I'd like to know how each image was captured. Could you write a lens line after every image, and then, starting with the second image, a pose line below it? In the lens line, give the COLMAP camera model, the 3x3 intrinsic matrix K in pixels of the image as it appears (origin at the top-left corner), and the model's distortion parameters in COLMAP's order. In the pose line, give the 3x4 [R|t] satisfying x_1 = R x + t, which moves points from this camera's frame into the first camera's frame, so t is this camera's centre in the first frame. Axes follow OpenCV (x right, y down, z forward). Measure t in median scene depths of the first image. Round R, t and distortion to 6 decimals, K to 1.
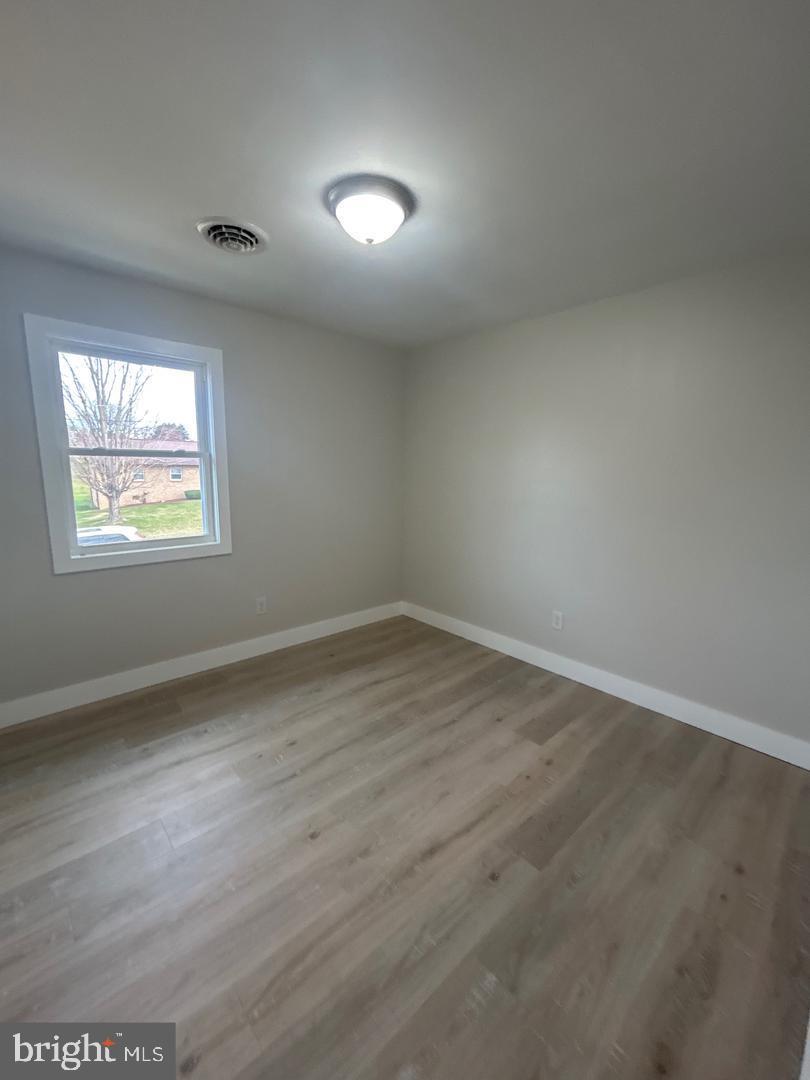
lens RADIAL K [[434.3, 0, 406.8], [0, 434.3, 538.9], [0, 0, 1]] dist [-0.002035, -0.000643]
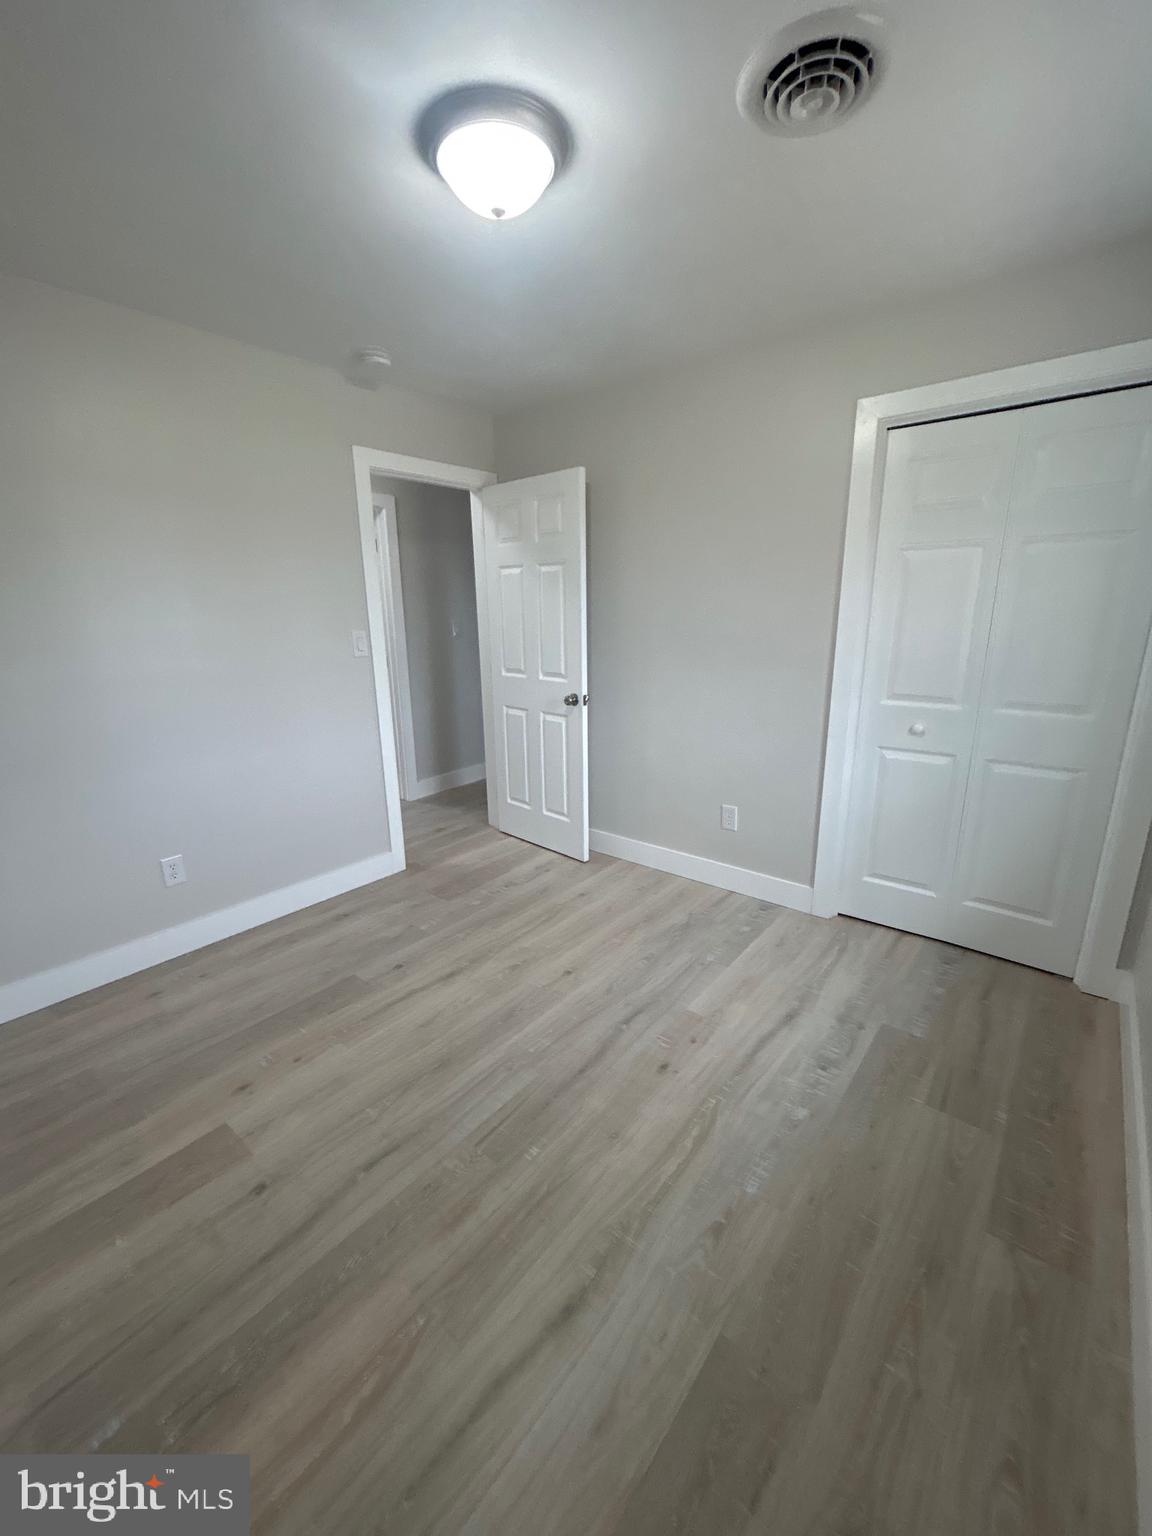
lens RADIAL K [[617.7, 0, 578.5], [0, 617.7, 766.4], [0, 0, 1]] dist [-0.002035, -0.000643]
pose [[-0.988673, 0.033673, -0.146262, -0.033581], [-0.029856, 0.910910, 0.411523, -0.269017], [0.147089, 0.411228, -0.899587, 1.606817]]
